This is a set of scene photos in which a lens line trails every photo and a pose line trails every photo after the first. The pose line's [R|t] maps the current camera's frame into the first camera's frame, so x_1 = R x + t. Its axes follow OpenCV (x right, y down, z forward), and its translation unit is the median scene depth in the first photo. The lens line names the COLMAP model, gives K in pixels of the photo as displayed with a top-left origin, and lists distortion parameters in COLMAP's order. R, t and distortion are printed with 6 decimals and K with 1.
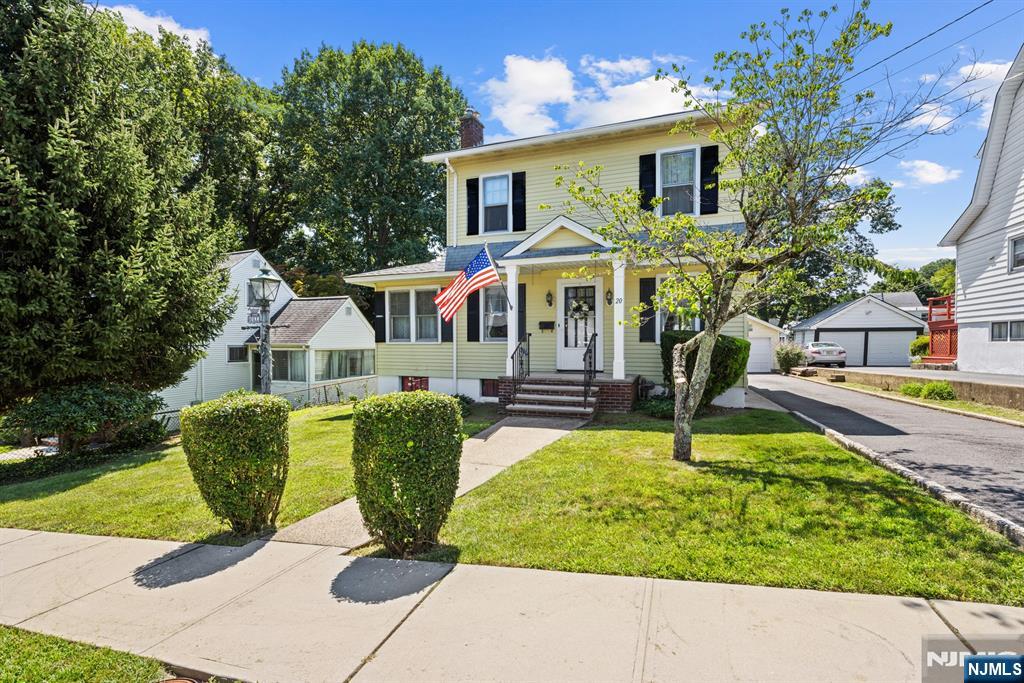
lens RADIAL K [[462.1, 0, 509.2], [0, 462.1, 347.6], [0, 0, 1]] dist [-0.008770, -0.000304]
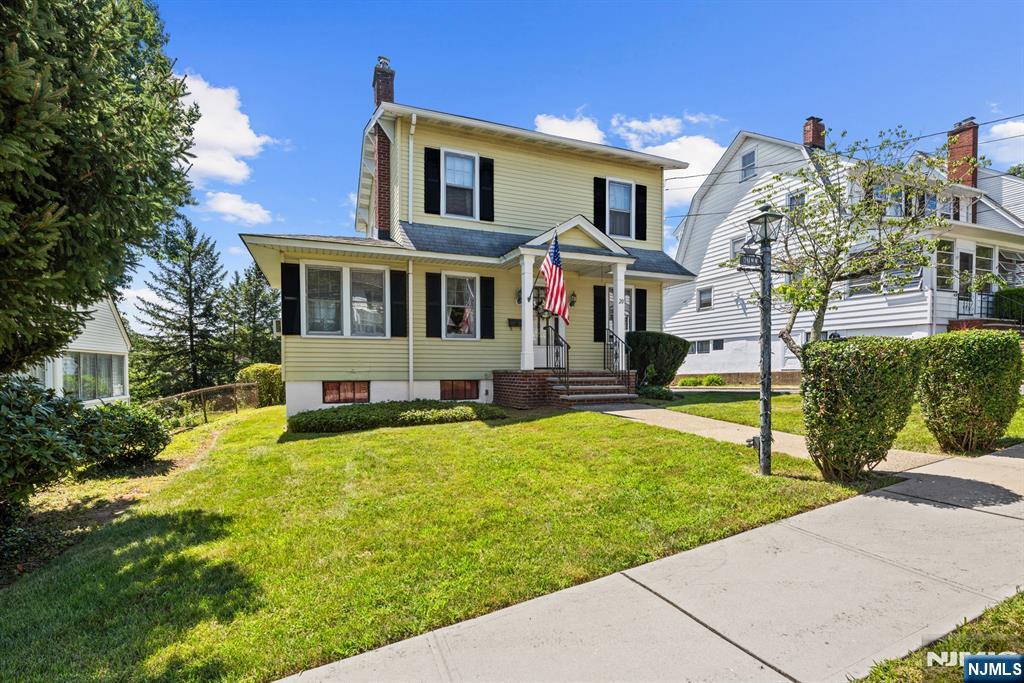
lens RADIAL K [[472.9, 0, 509.9], [0, 472.9, 374.6], [0, 0, 1]] dist [-0.000819, -0.000042]
pose [[0.732263, -0.007476, 0.680981, -0.592660], [0.010020, 0.999950, 0.000203, 0.059952], [-0.680948, 0.006675, 0.732301, 0.261451]]
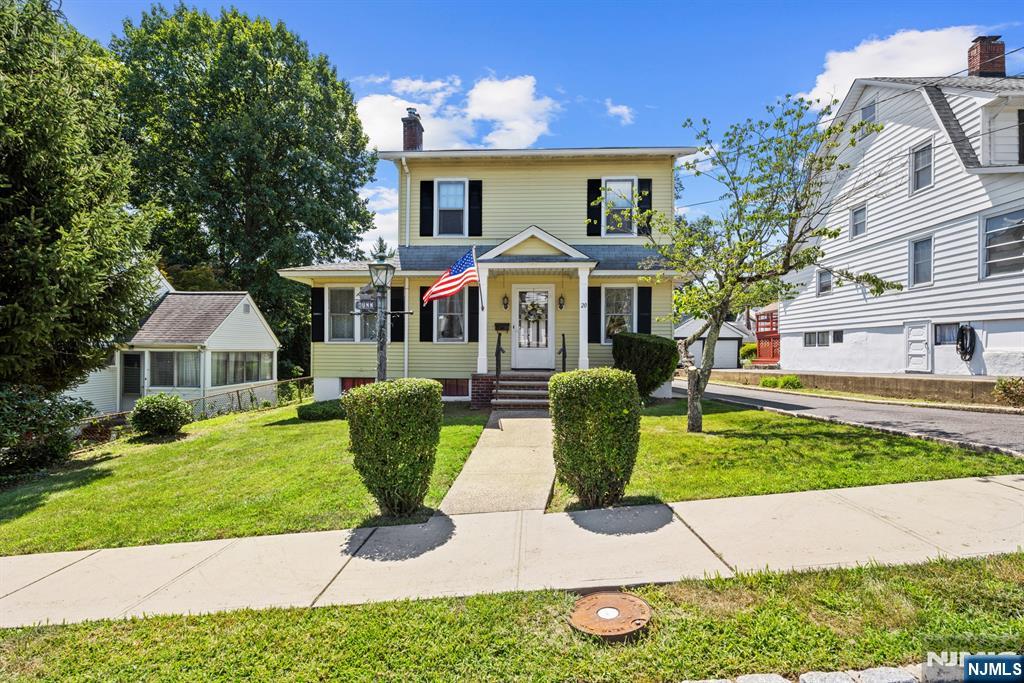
lens RADIAL K [[462.1, 0, 509.2], [0, 462.1, 347.6], [0, 0, 1]] dist [-0.008770, -0.000304]
pose [[0.950178, 0.008230, 0.311598, -0.225509], [-0.002699, 0.999831, -0.018178, 0.018494], [-0.311695, 0.016431, 0.950040, -0.013425]]
